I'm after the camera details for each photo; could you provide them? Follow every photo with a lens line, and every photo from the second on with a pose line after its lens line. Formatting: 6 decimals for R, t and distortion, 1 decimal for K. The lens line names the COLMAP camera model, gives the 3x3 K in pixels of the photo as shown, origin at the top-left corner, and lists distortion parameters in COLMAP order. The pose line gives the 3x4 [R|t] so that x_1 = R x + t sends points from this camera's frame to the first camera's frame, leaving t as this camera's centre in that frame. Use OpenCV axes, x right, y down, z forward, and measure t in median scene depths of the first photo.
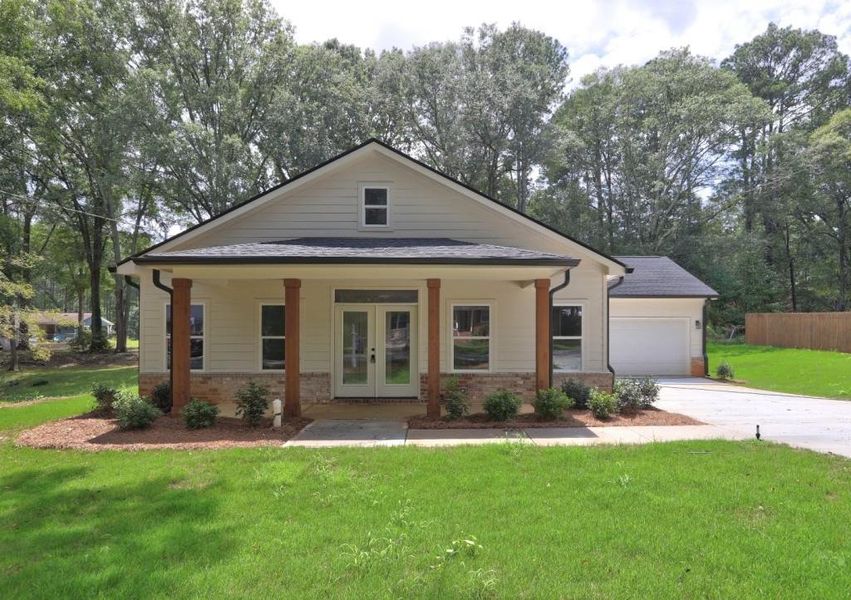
lens RADIAL K [[499.4, 0, 451.9], [0, 499.4, 336.0], [0, 0, 1]] dist [0.007961, 0.002608]
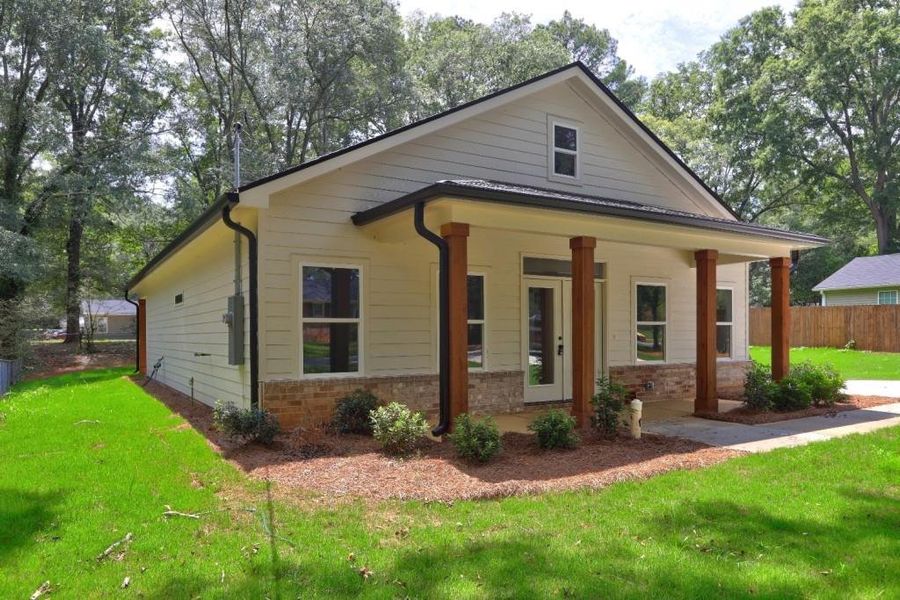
lens RADIAL K [[625.2, 0, 482.6], [0, 625.2, 344.0], [0, 0, 1]] dist [0.001242, 0.008183]
pose [[0.849456, -0.014979, 0.527448, -0.773746], [0.008277, 0.999852, 0.015065, 0.020979], [-0.527595, -0.008431, 0.849454, 0.252530]]
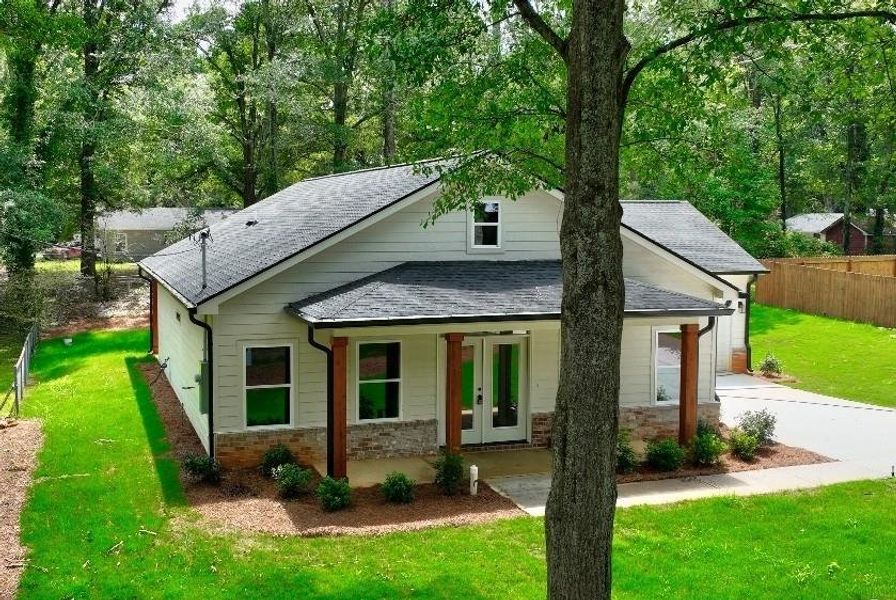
lens RADIAL K [[1005.6, 0, 444.7], [0, 1005.6, 298.9], [0, 0, 1]] dist [0.040185, 0.000000]
pose [[0.950709, -0.019433, 0.309476, -0.758698], [-0.004584, 0.997045, 0.076688, -0.263910], [-0.310052, -0.074327, 0.947810, -0.622676]]
